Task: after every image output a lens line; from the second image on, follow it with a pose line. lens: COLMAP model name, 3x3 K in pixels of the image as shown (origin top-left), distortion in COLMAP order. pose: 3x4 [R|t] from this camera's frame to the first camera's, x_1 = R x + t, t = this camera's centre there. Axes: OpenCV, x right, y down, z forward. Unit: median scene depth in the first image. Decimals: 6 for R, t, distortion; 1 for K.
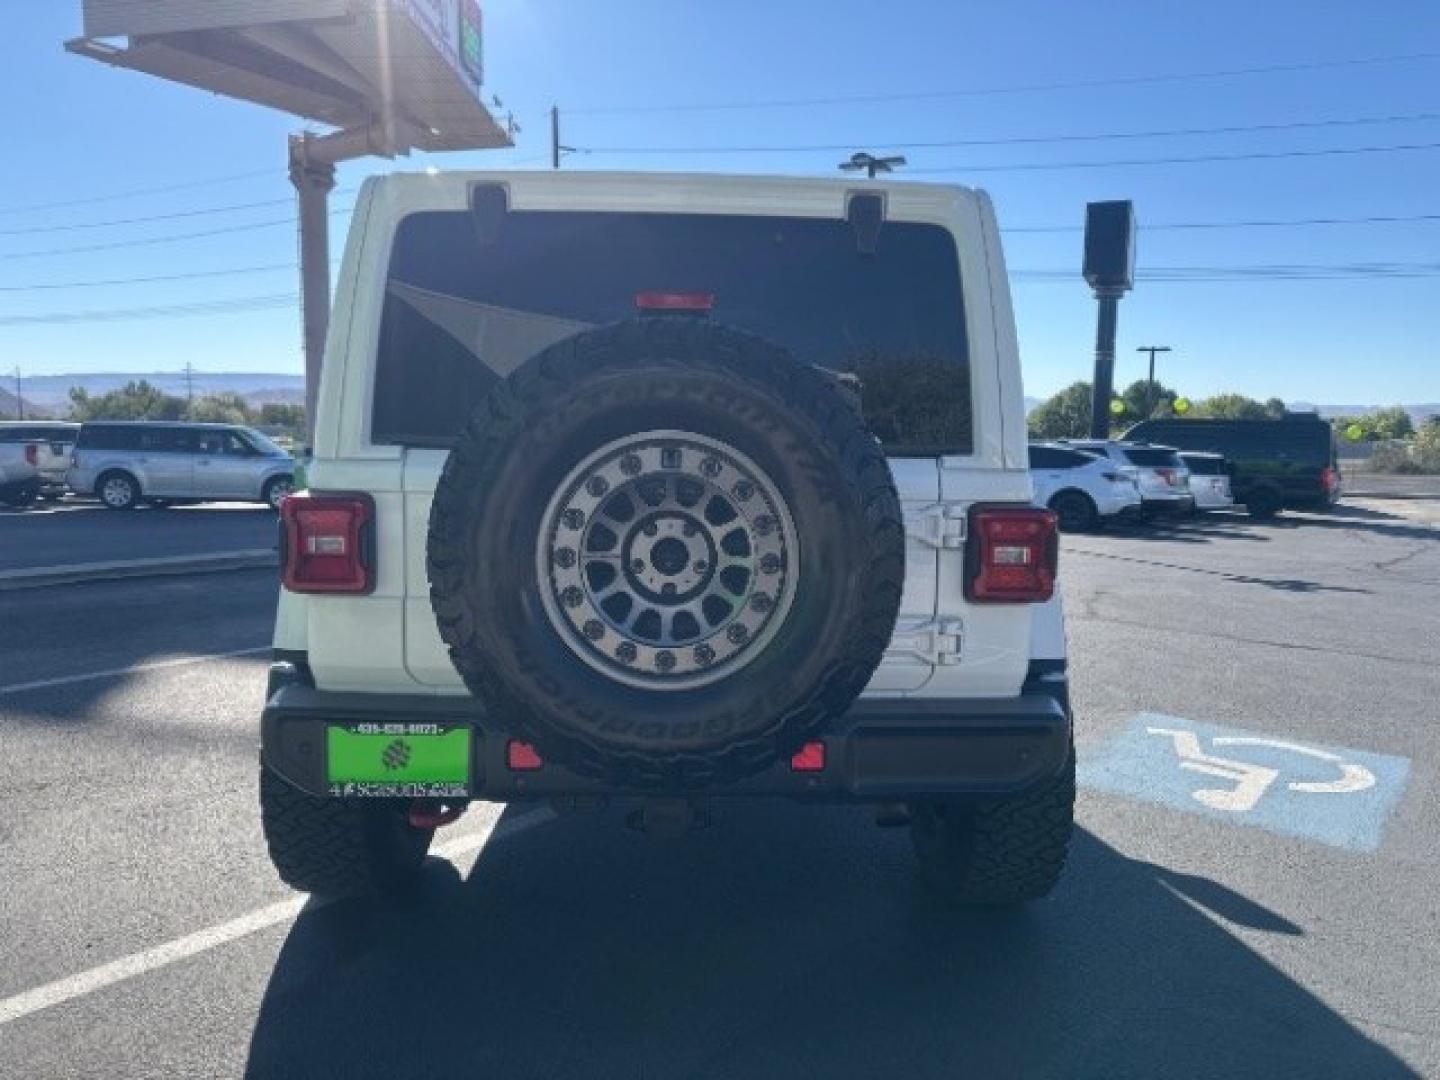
lens RADIAL K [[1012.1, 0, 718.8], [0, 1012.1, 533.4], [0, 0, 1]] dist [0.007220, -0.010685]
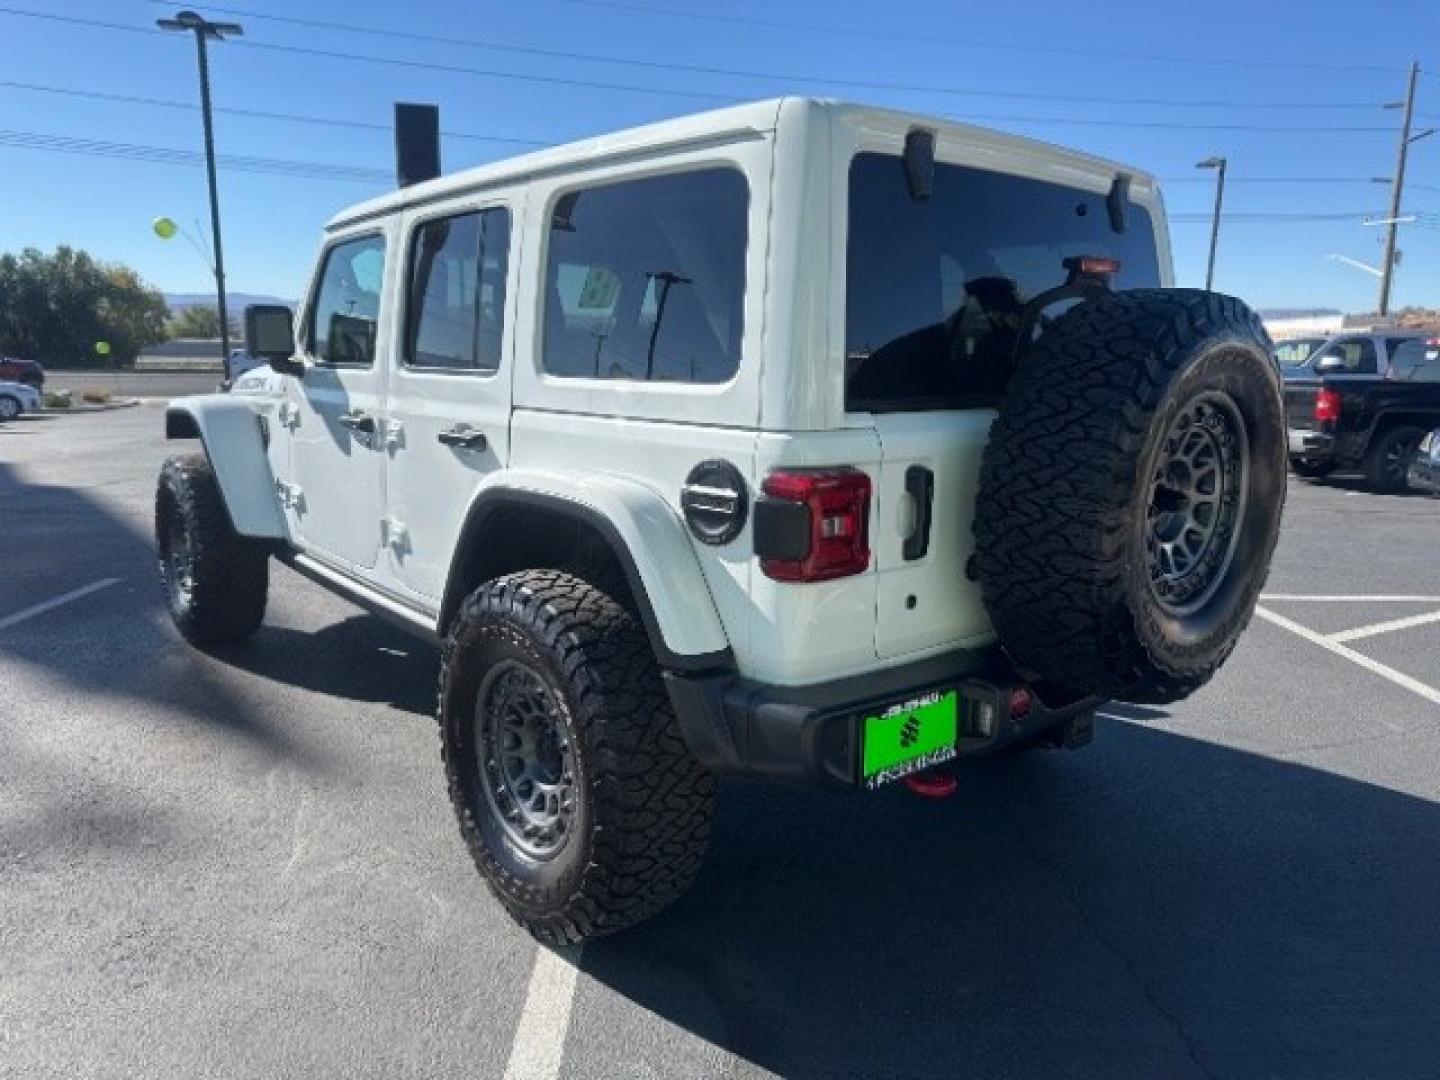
lens RADIAL K [[1012.1, 0, 720.0], [0, 1012.1, 548.4], [0, 0, 1]] dist [0.007220, -0.010685]
pose [[0.781265, -0.128693, 0.610789, -1.035159], [0.064262, 0.989899, 0.126374, -0.091469], [-0.620883, -0.059482, 0.781644, 0.362216]]
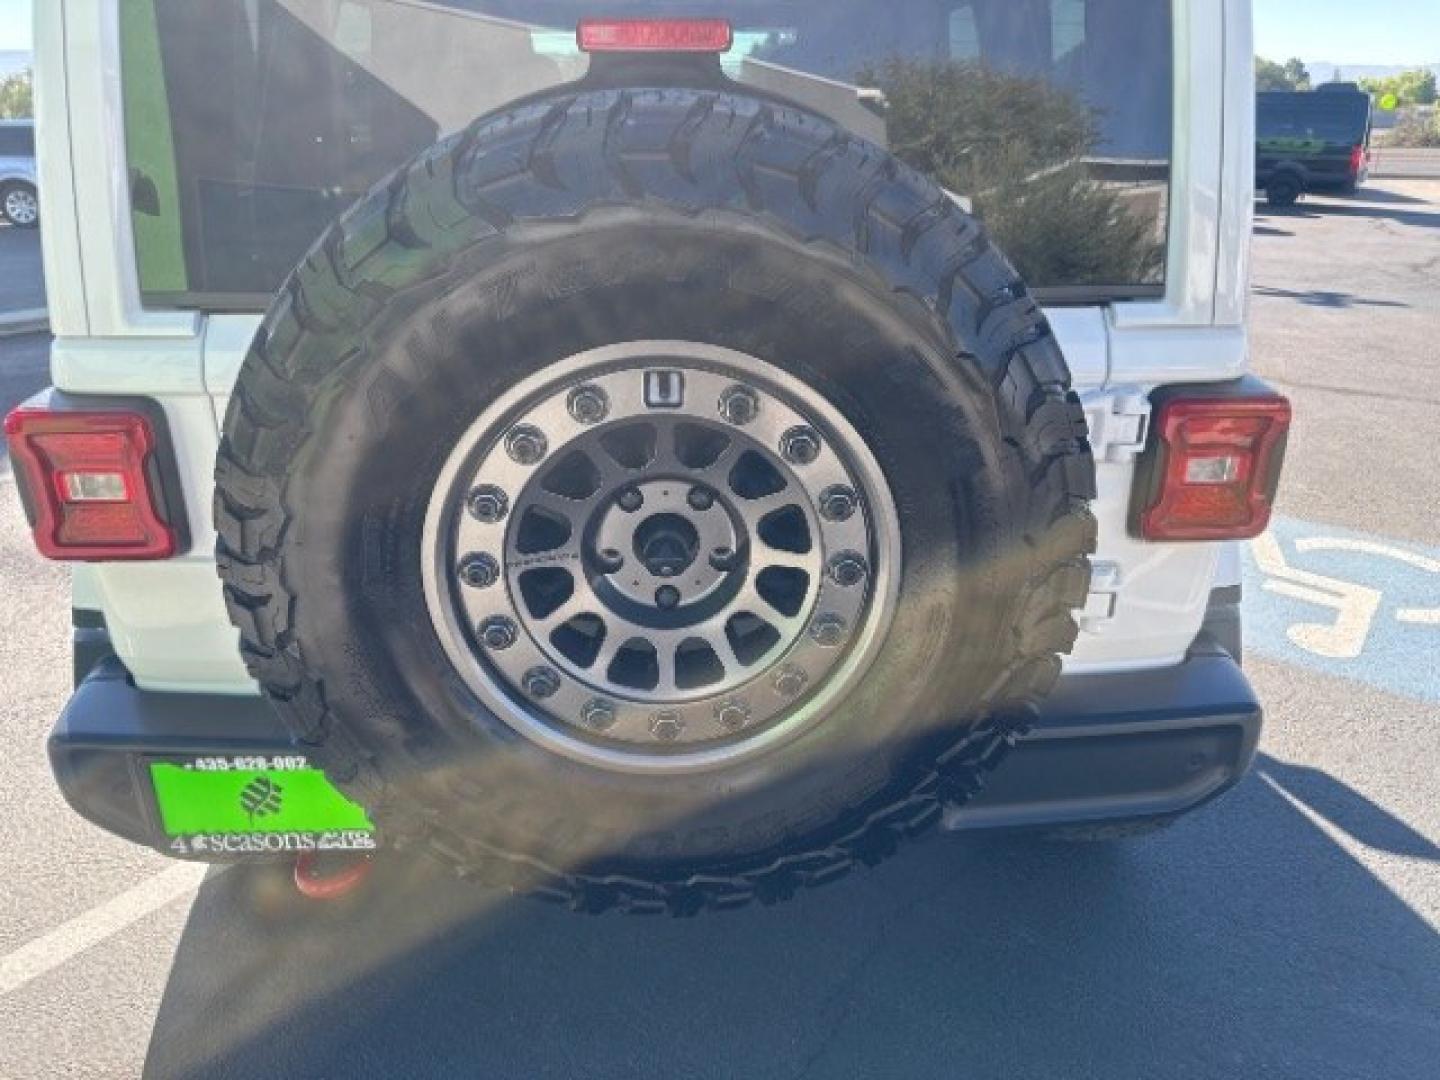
lens RADIAL K [[1012.1, 0, 719.9], [0, 1012.1, 542.5], [0, 0, 1]] dist [0.007220, -0.010685]
pose [[0.999417, -0.028572, 0.018679, -0.025965], [0.021620, 0.953264, 0.301365, -0.133413], [-0.026417, -0.300785, 0.953326, 0.410640]]
